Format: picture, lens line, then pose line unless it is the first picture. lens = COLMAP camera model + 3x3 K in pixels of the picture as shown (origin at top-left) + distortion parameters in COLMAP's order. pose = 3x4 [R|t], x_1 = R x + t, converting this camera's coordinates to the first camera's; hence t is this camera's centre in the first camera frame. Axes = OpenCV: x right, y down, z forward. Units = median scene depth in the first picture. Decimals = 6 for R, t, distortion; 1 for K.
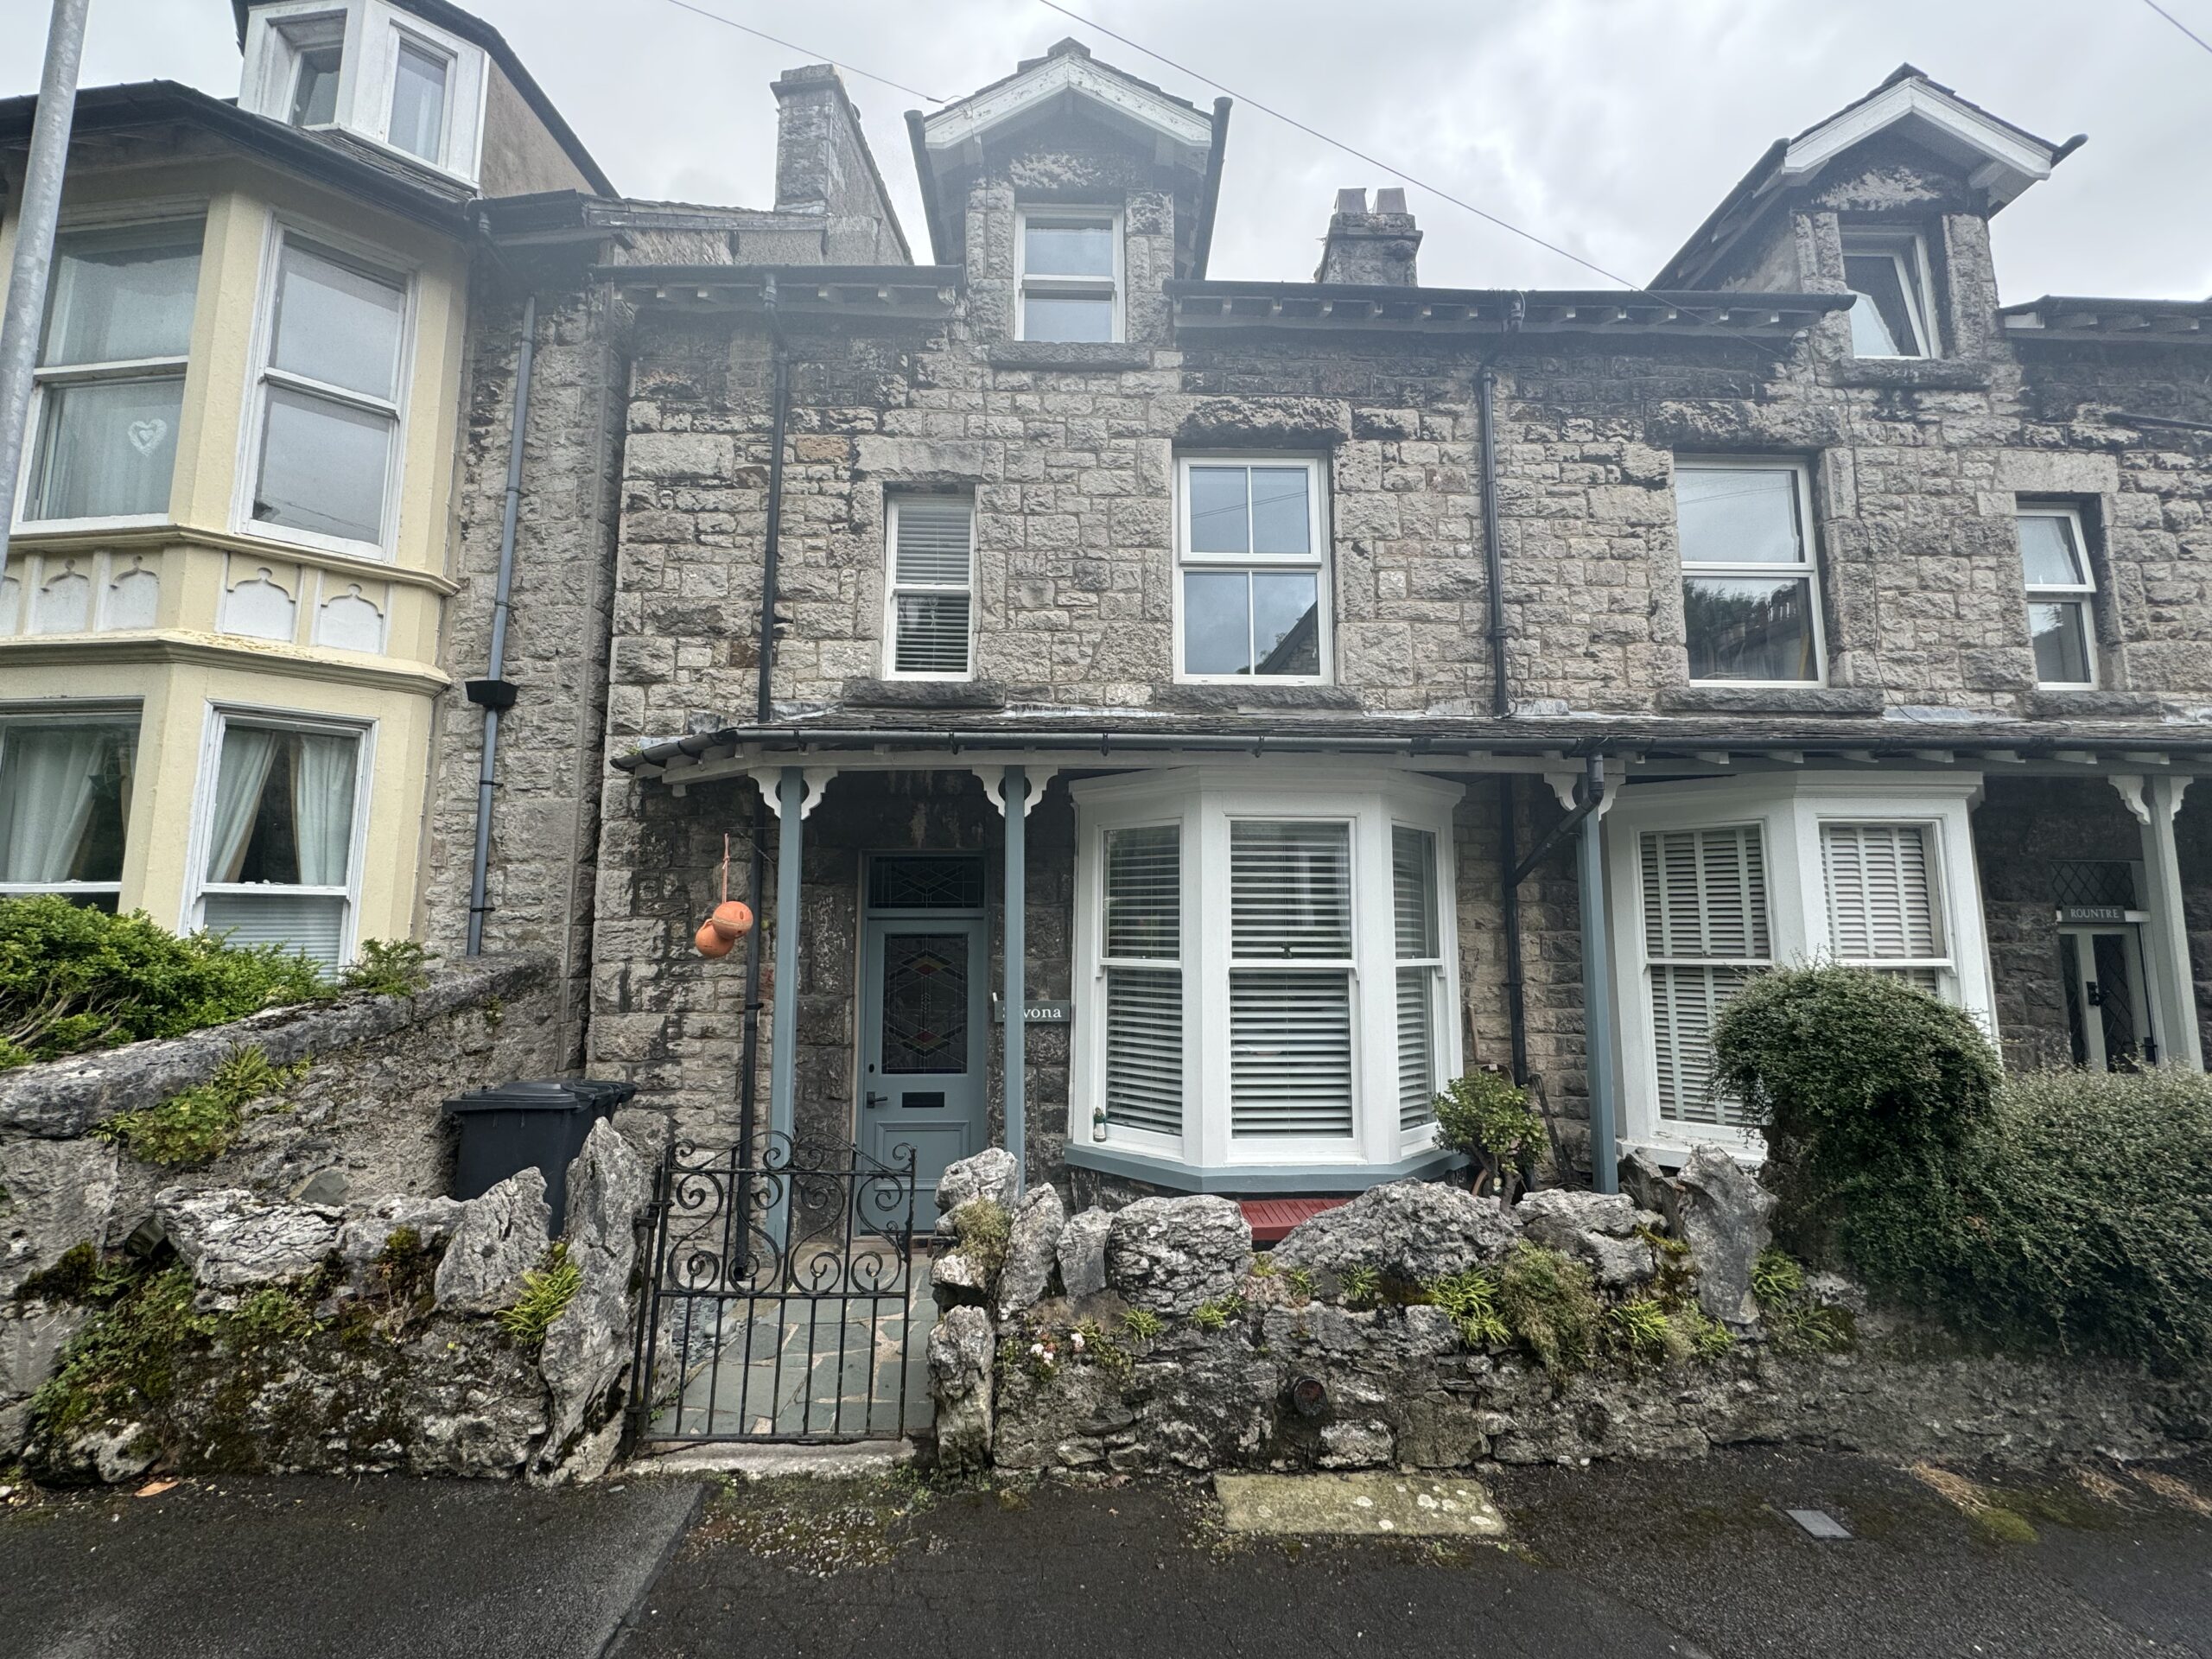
lens RADIAL K [[882.0, 0, 1104.1], [0, 882.0, 825.6], [0, 0, 1]] dist [0.000153, -0.000303]
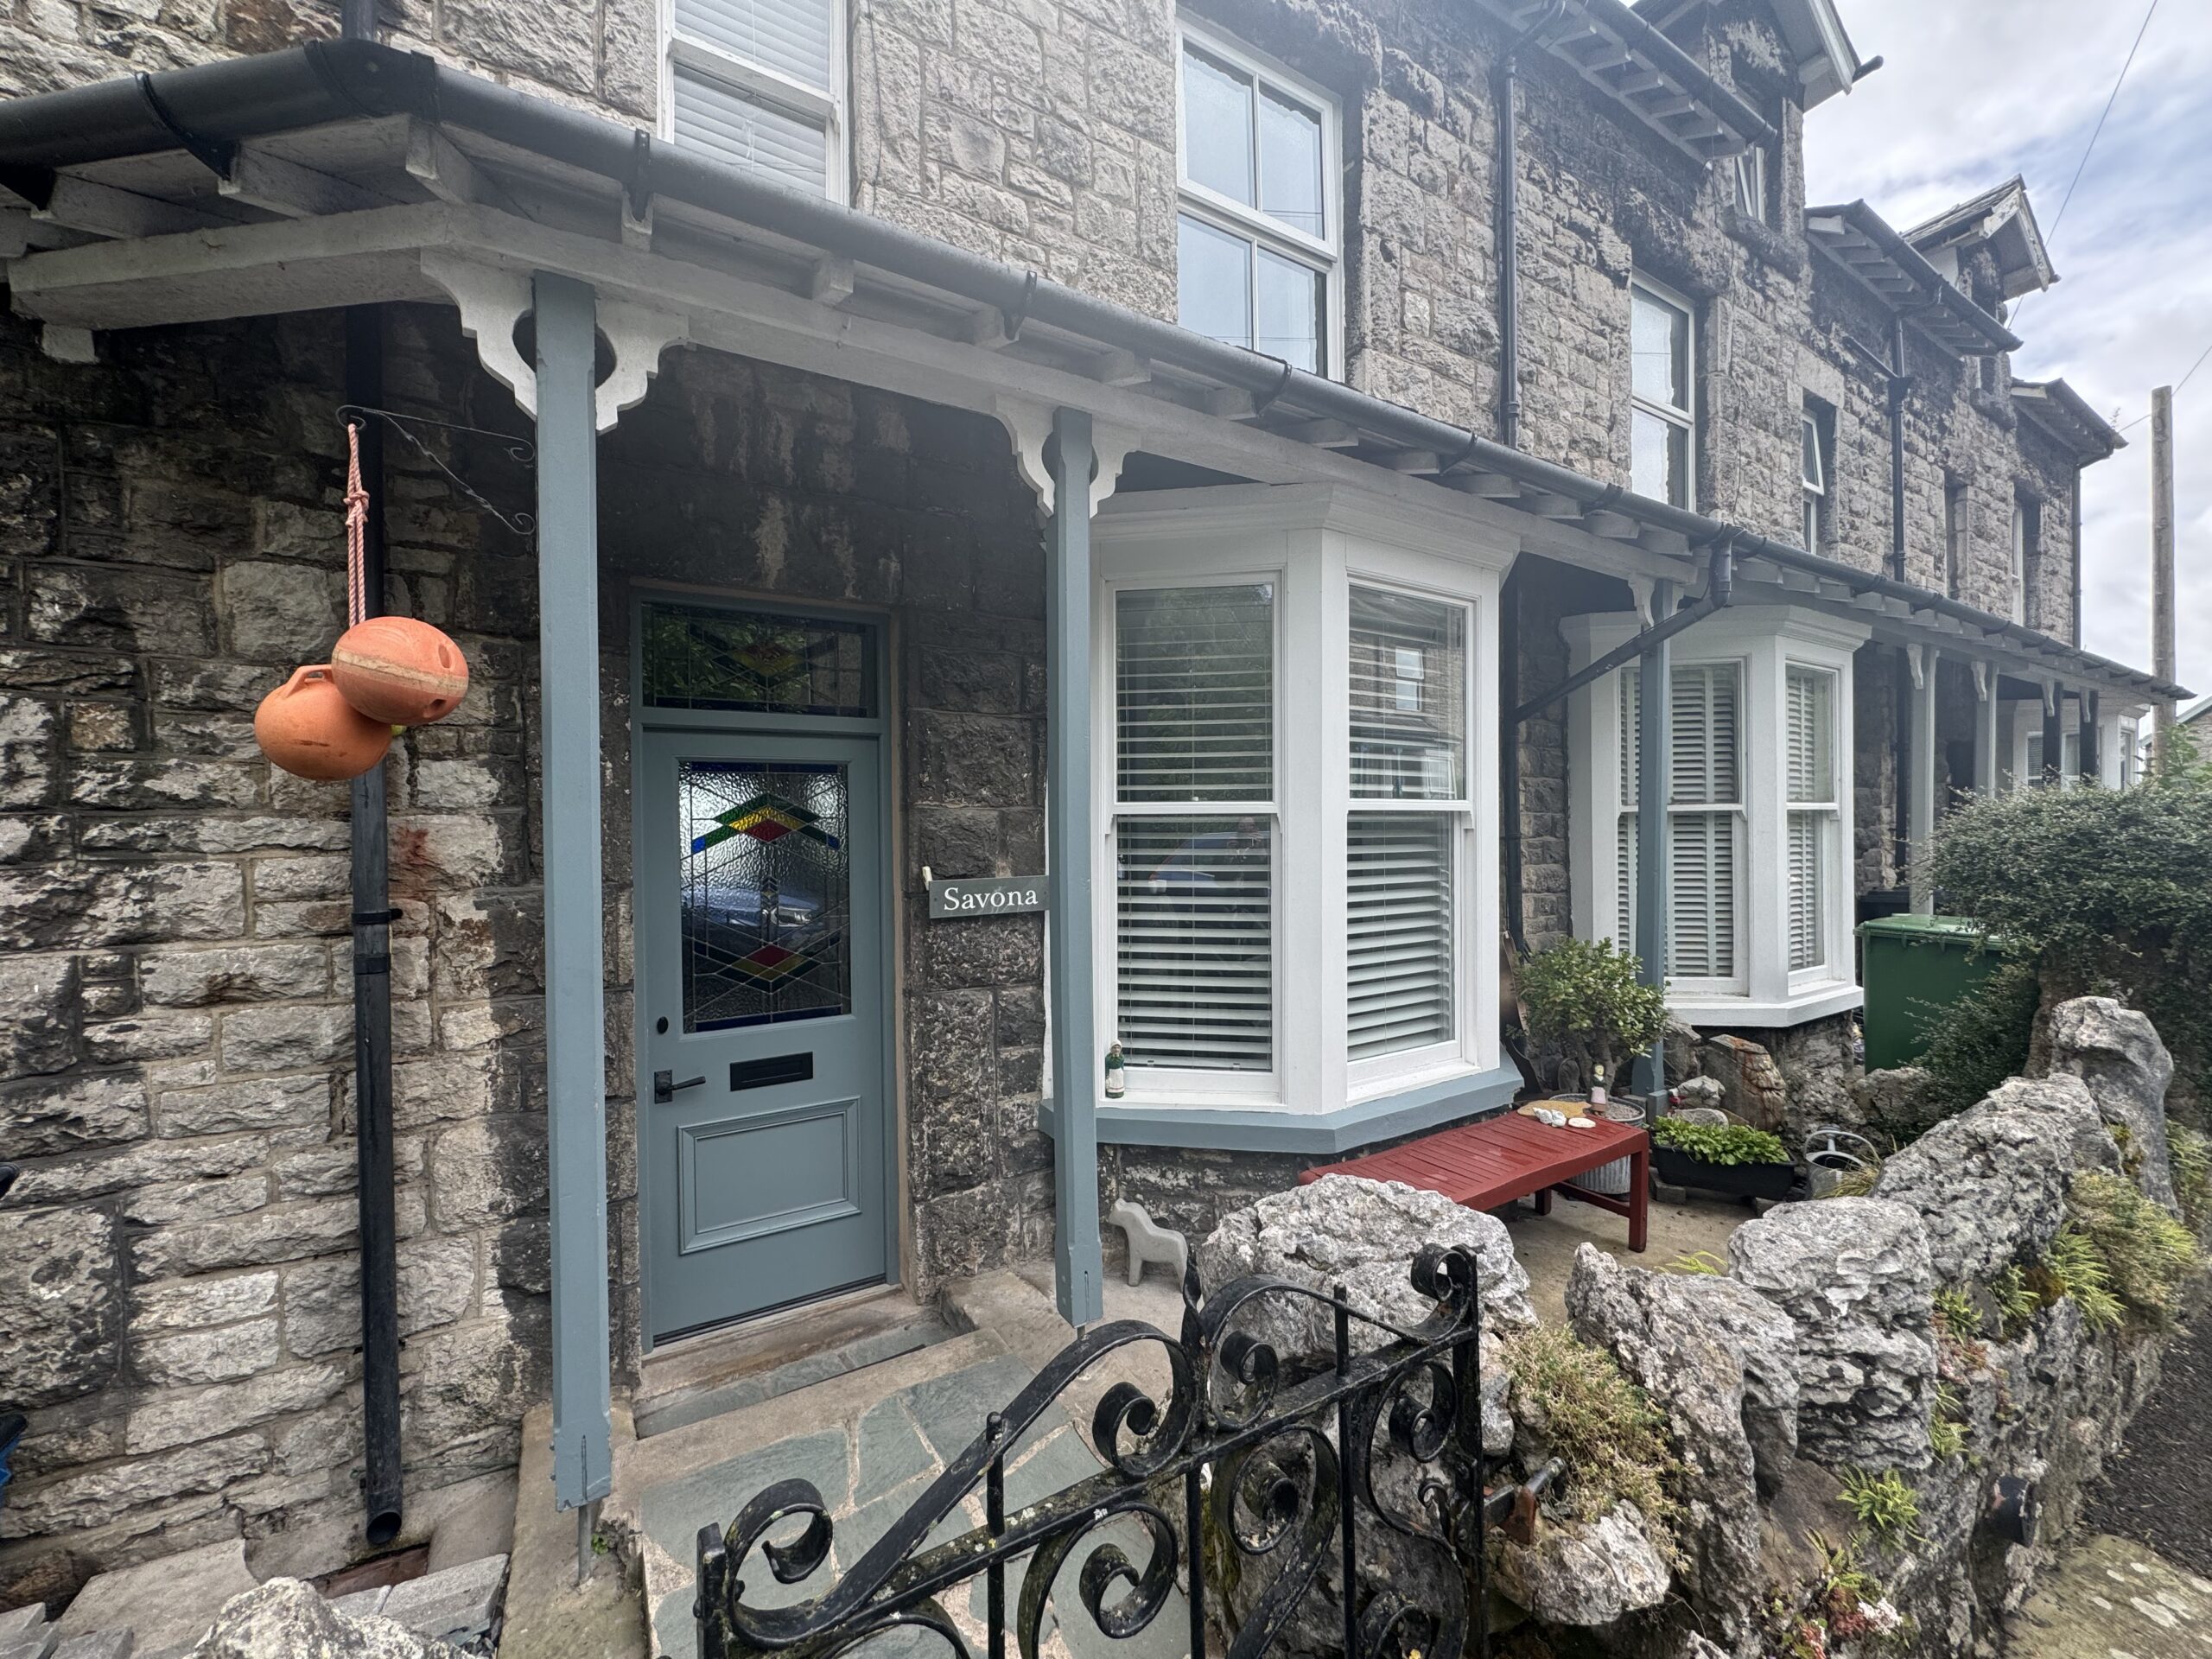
lens RADIAL K [[882.0, 0, 1104.1], [0, 882.0, 825.6], [0, 0, 1]] dist [0.000153, -0.000303]
pose [[0.869753, -0.009748, 0.493391, -0.302123], [-0.047235, 0.993570, 0.102895, 0.102113], [-0.491222, -0.112799, 0.863700, 0.472308]]
